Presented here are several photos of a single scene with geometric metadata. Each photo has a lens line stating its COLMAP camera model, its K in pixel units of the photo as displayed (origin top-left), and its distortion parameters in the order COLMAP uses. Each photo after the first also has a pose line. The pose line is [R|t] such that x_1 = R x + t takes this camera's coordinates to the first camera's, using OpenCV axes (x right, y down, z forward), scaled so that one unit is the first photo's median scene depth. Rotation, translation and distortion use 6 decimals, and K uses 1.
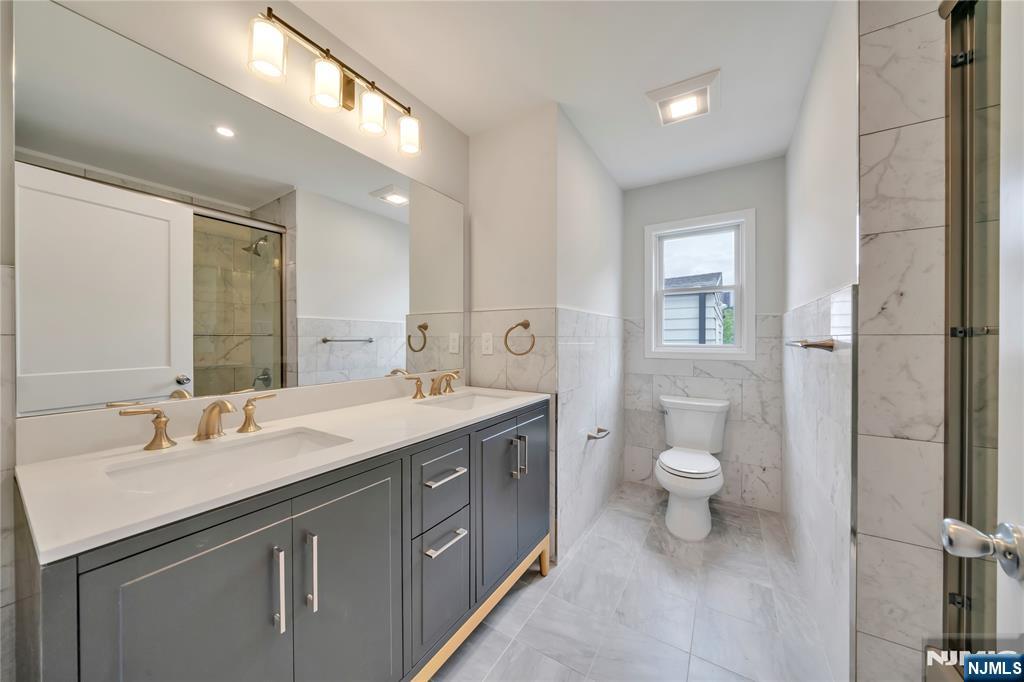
lens RADIAL K [[359.3, 0, 514.0], [0, 359.3, 334.0], [0, 0, 1]] dist [-0.000273, 0.000477]
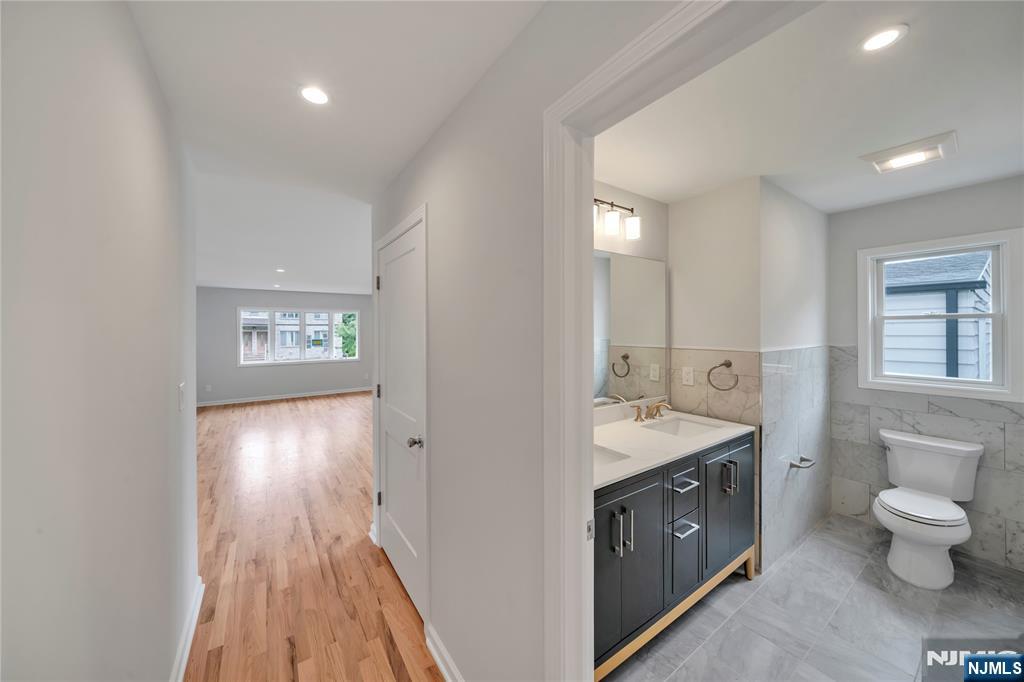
lens RADIAL K [[359.3, 0, 514.0], [0, 359.3, 334.0], [0, 0, 1]] dist [-0.000273, 0.000477]
pose [[0.916617, -0.007915, -0.399688, -0.124477], [0.011469, 0.999913, 0.006500, -0.126996], [0.399602, -0.010542, 0.916628, -0.323653]]
